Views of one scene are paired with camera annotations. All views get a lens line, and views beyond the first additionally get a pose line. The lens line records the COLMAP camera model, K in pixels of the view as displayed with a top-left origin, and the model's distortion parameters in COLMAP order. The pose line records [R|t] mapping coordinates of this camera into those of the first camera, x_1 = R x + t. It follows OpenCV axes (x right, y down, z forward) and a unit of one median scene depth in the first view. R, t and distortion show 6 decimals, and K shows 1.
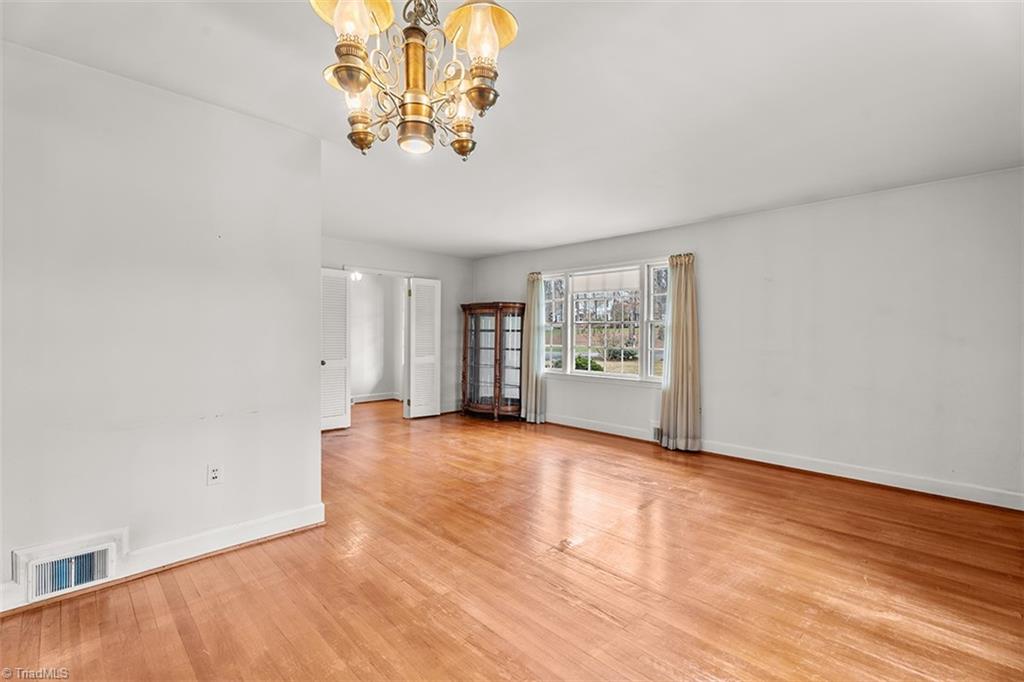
lens RADIAL K [[453.7, 0, 509.9], [0, 453.7, 340.1], [0, 0, 1]] dist [0.005466, -0.000047]
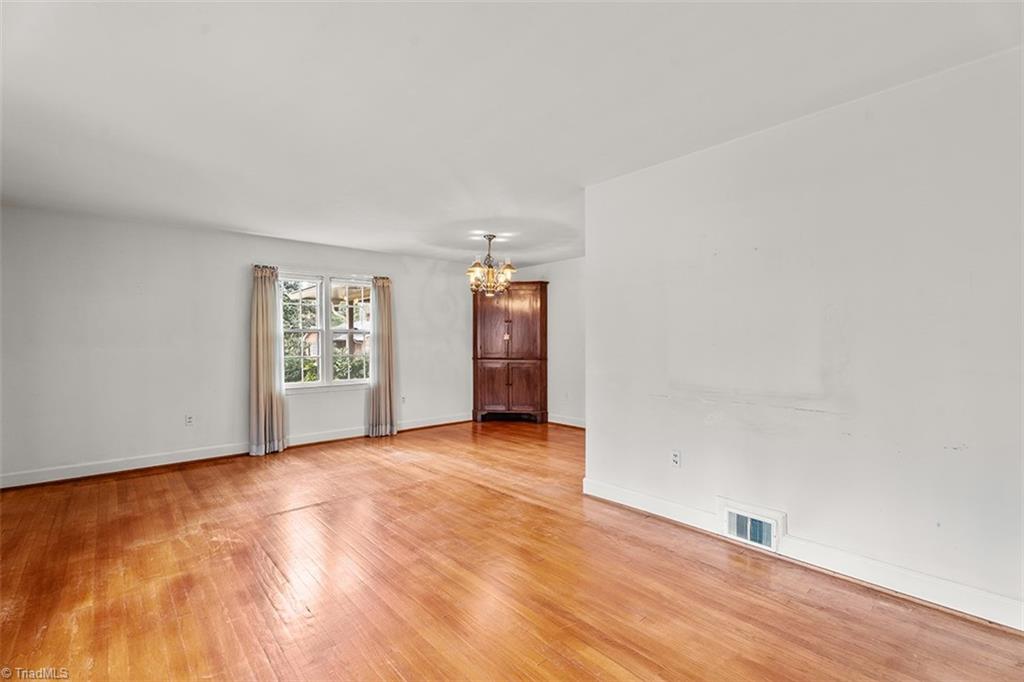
lens RADIAL K [[453.7, 0, 510.4], [0, 453.7, 340.1], [0, 0, 1]] dist [0.005466, -0.000047]
pose [[-0.998369, -0.004339, 0.056924, -0.266902], [-0.004181, 0.999987, 0.002888, -0.024570], [-0.056935, 0.002645, -0.998374, 2.168773]]
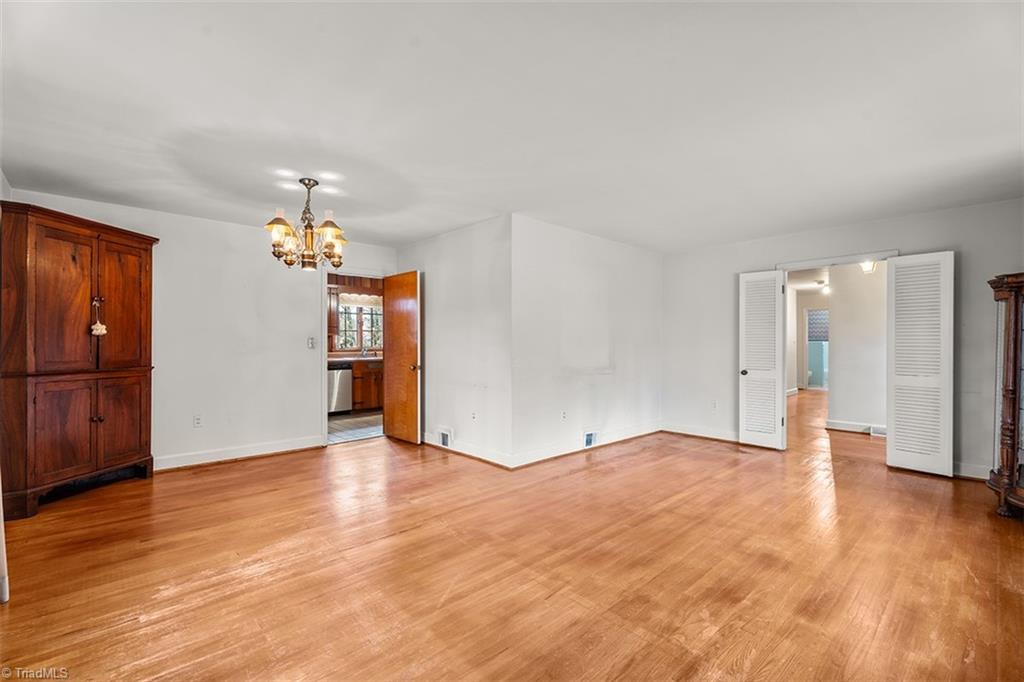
lens RADIAL K [[453.7, 0, 507.6], [0, 453.7, 344.4], [0, 0, 1]] dist [0.005466, -0.000047]
pose [[-0.034343, -0.006300, -0.999390, 1.034821], [-0.010094, 0.999931, -0.005956, 0.002591], [0.999359, 0.009884, -0.034404, 0.990250]]
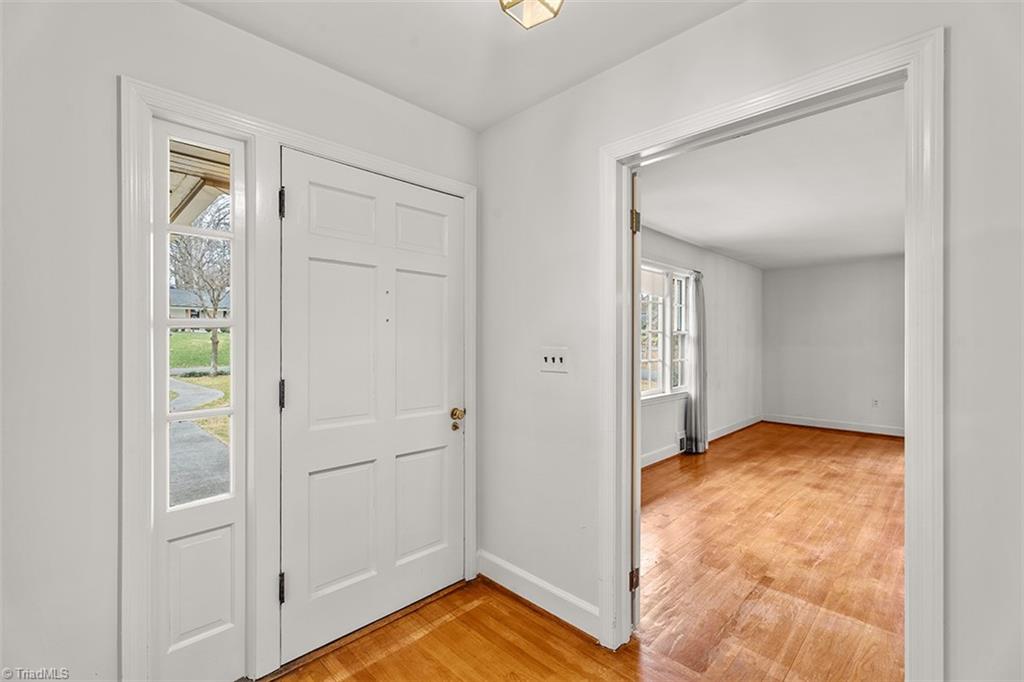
lens RADIAL K [[453.7, 0, 512.3], [0, 453.7, 342.1], [0, 0, 1]] dist [0.005466, -0.000047]
pose [[-0.013259, -0.009678, 0.999865, -1.133281], [0.000365, 0.999953, 0.009683, -0.044009], [-0.999912, 0.000493, -0.013255, 2.359468]]
